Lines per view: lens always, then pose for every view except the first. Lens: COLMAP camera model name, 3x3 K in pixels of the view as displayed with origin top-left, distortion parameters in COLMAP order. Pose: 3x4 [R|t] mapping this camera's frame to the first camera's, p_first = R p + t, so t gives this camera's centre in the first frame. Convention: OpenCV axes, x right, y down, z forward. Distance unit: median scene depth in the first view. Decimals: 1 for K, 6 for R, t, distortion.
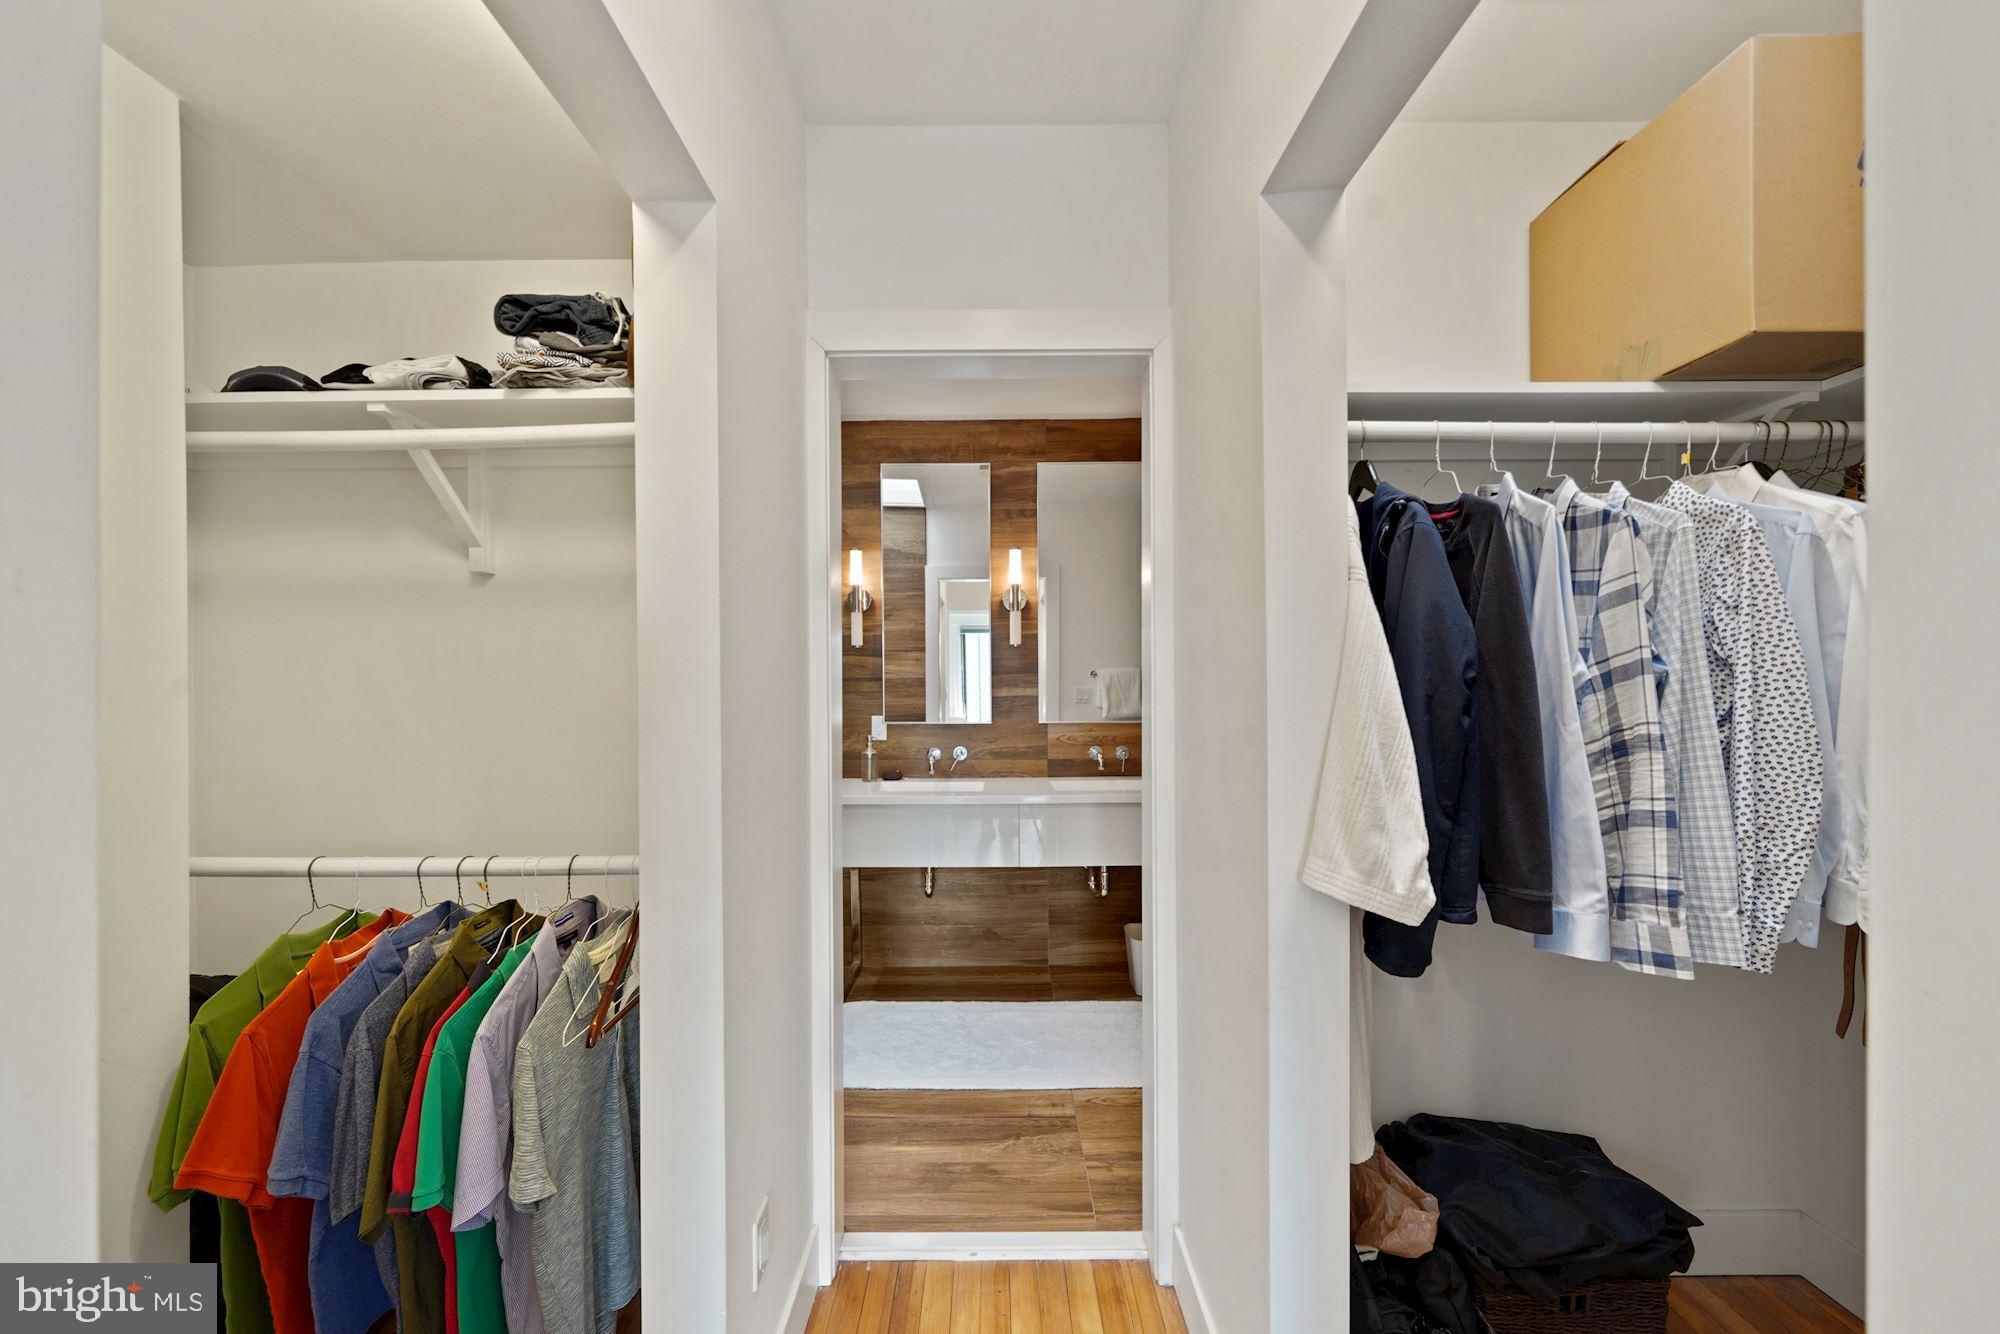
lens RADIAL K [[738.5, 0, 999.5], [0, 738.5, 681.3], [0, 0, 1]] dist [-0.009688, 0.000558]
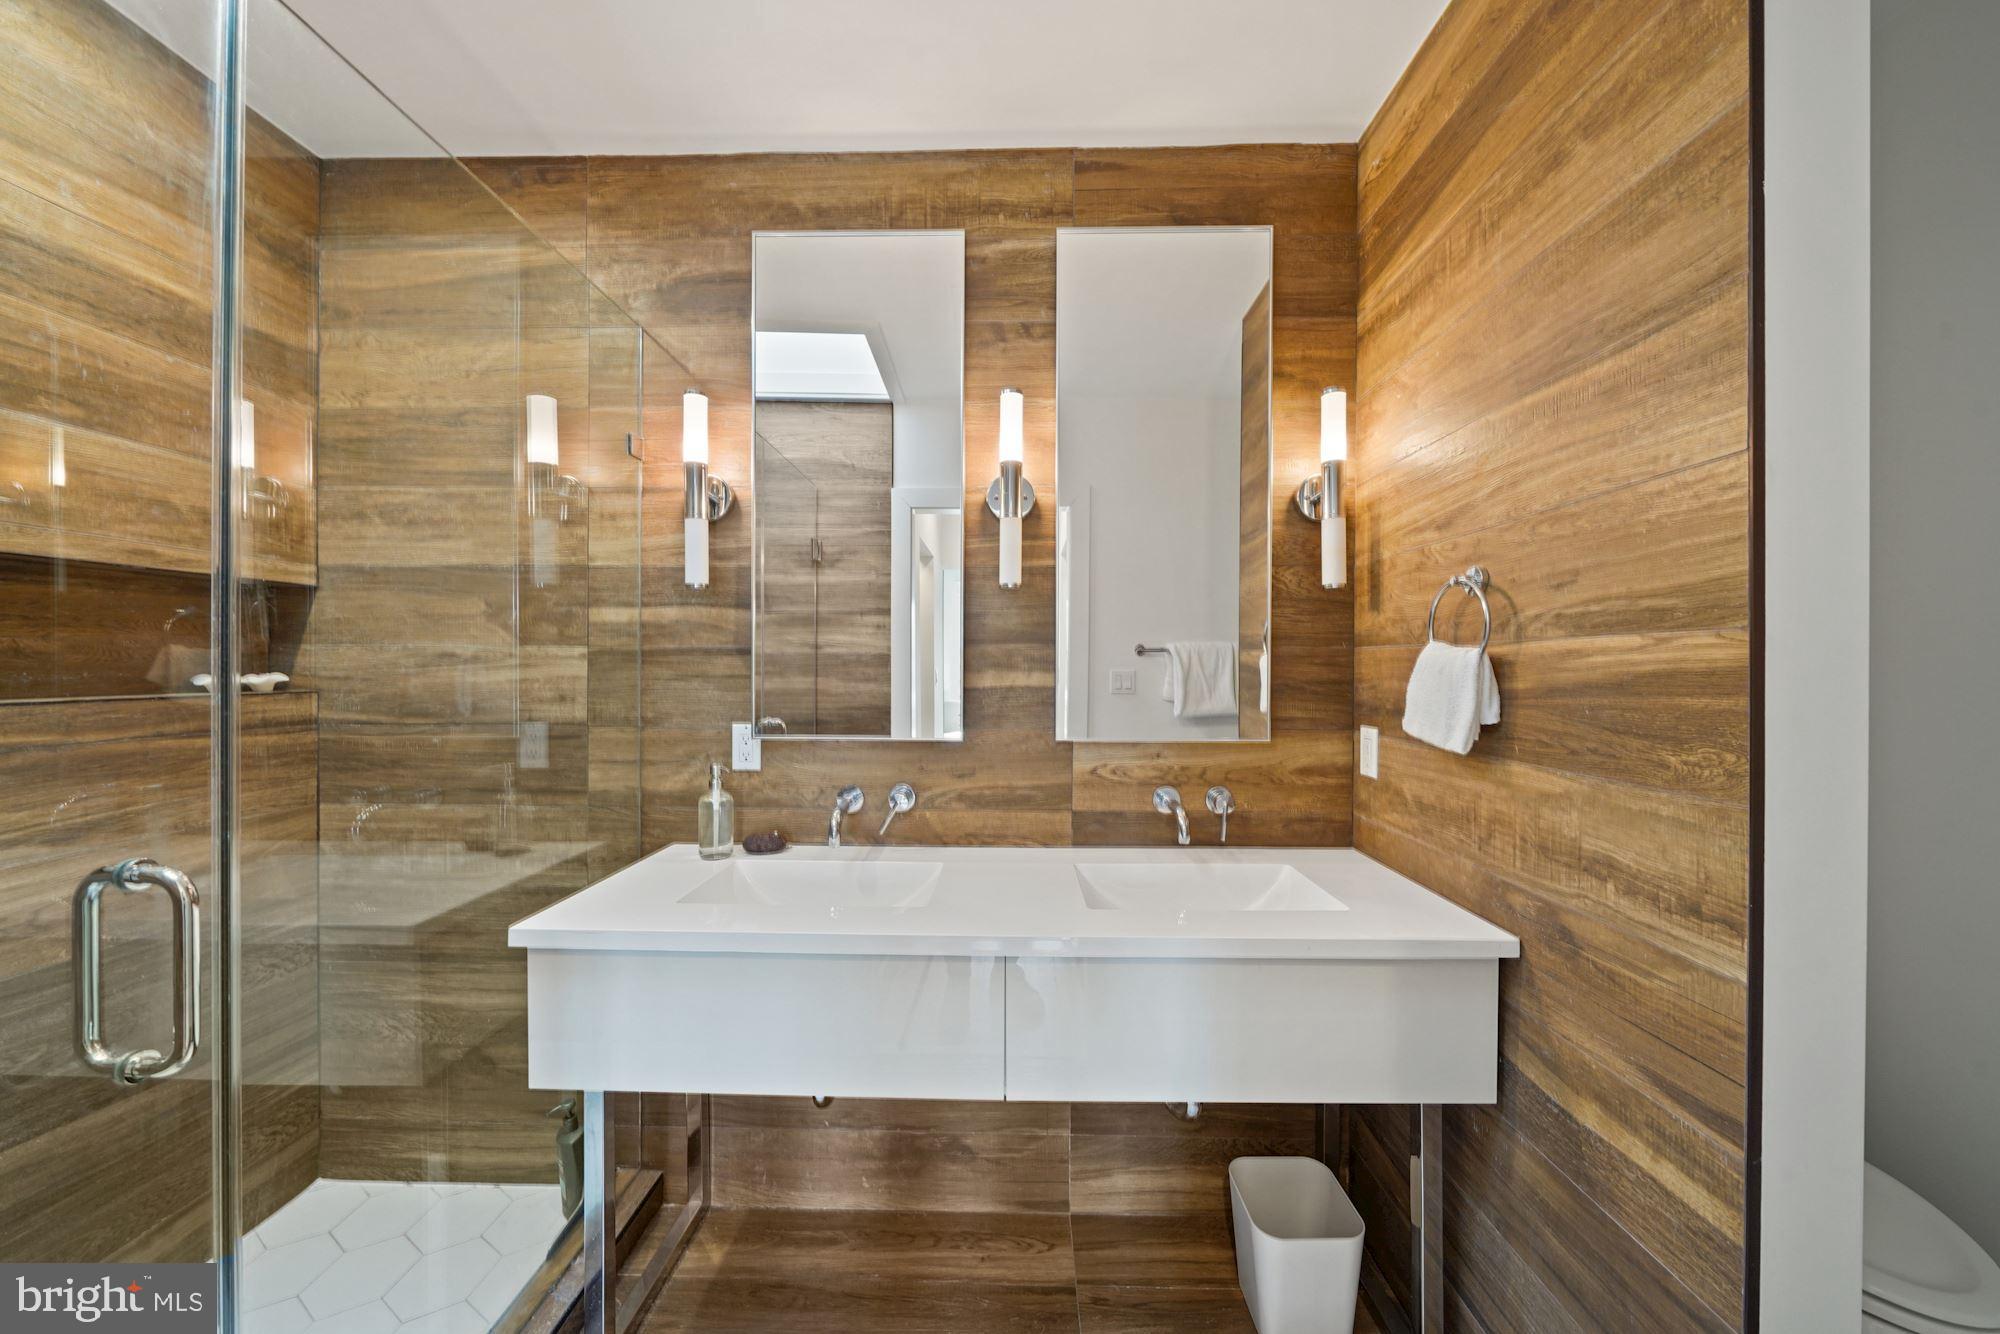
lens RADIAL K [[738.5, 0, 997.4], [0, 738.5, 661.3], [0, 0, 1]] dist [-0.009688, 0.000558]
pose [[0.999383, 0.009044, -0.033939, 0.029908], [-0.009024, 0.999959, 0.000755, 0.001373], [0.033945, -0.000448, 0.999424, 0.488231]]
